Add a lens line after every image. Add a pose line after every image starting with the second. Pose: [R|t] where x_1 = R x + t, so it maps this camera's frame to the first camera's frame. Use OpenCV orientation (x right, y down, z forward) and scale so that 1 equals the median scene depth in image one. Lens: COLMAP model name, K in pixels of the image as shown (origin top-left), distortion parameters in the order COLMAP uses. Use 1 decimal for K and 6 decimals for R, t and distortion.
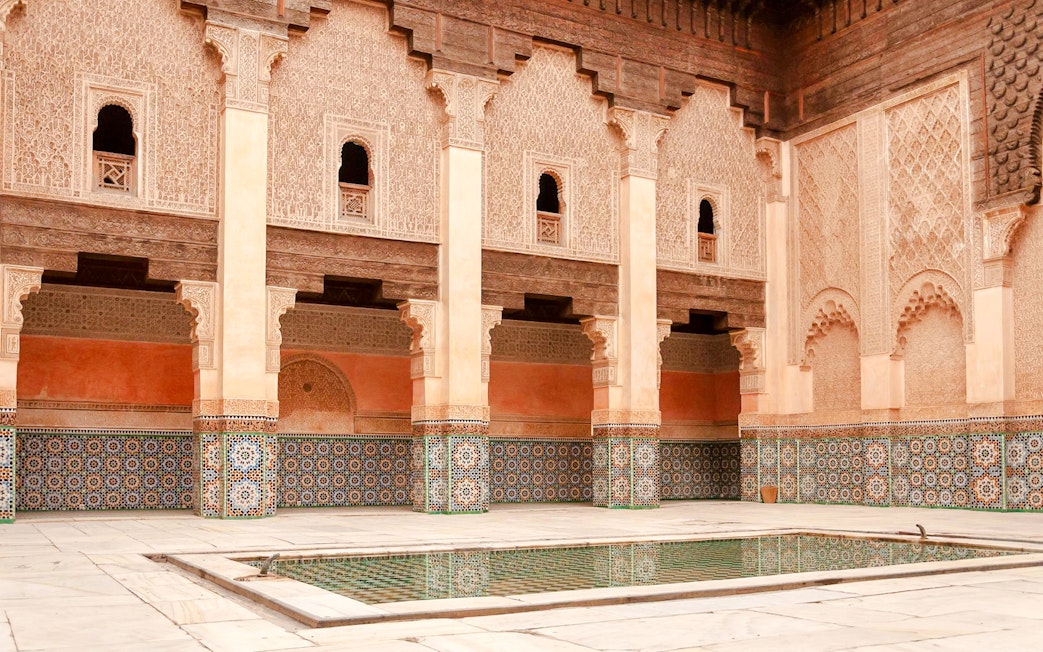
lens RADIAL K [[989.6, 0, 520.6], [0, 989.6, 388.0], [0, 0, 1]] dist [-0.016573, 0.006333]
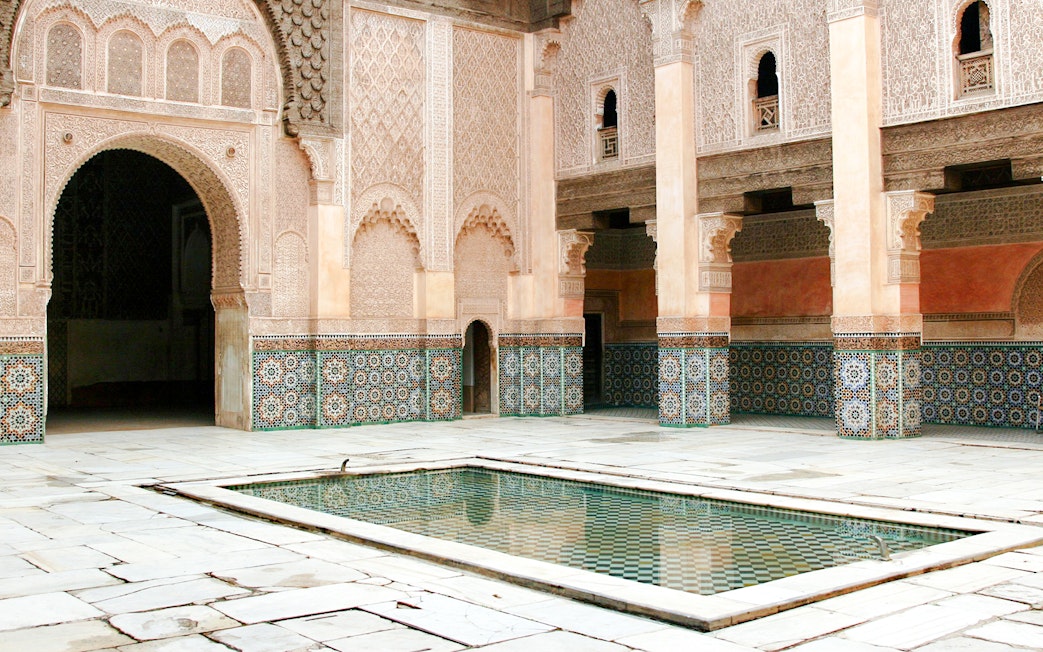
lens RADIAL K [[1211.7, 0, 521.5], [0, 1211.7, 326.0], [0, 0, 1]] dist [-0.009978, -0.016665]
pose [[0.180029, -0.030907, -0.983176, 0.861425], [0.050711, 0.998469, -0.022102, 0.033985], [0.982353, -0.045879, 0.181321, 0.471274]]
